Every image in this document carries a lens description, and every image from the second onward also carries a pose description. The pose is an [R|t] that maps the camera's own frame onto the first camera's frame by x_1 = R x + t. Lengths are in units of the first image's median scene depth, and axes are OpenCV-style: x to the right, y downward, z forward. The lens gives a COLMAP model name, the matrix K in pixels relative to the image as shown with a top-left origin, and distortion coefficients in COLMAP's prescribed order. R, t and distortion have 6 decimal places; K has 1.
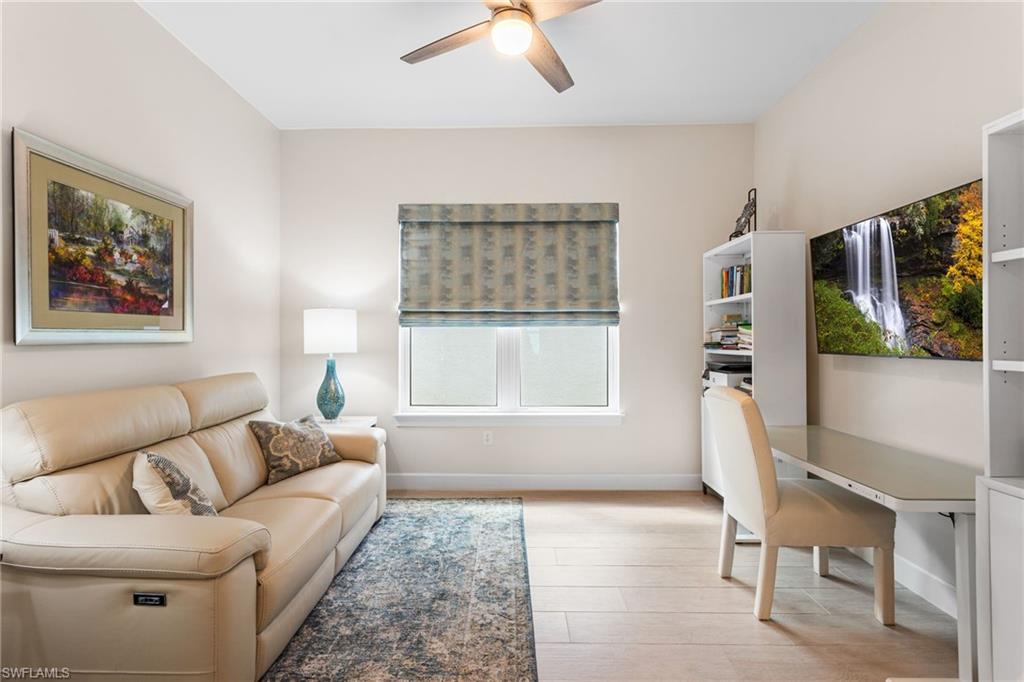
lens RADIAL K [[487.6, 0, 506.2], [0, 487.6, 336.8], [0, 0, 1]] dist [0.000359, 0.001496]
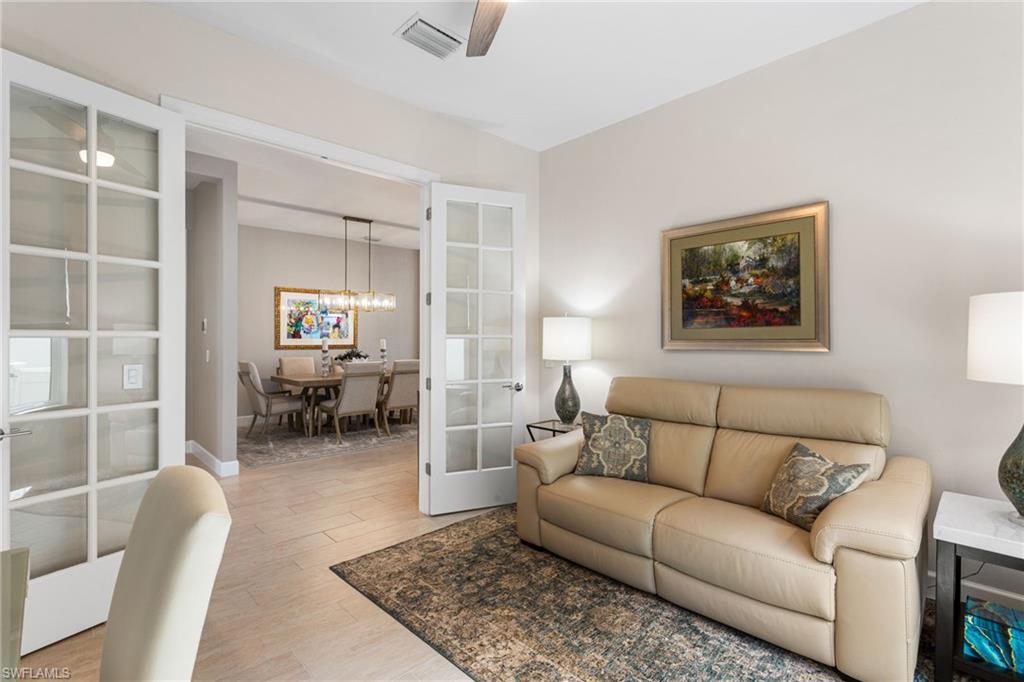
lens RADIAL K [[487.6, 0, 506.2], [0, 487.6, 336.8], [0, 0, 1]] dist [0.000359, 0.001496]
pose [[-0.718565, 0.000326, -0.695460, 0.544159], [0.003621, 0.999988, -0.003272, -0.020499], [0.695450, -0.004869, -0.718558, 1.495776]]
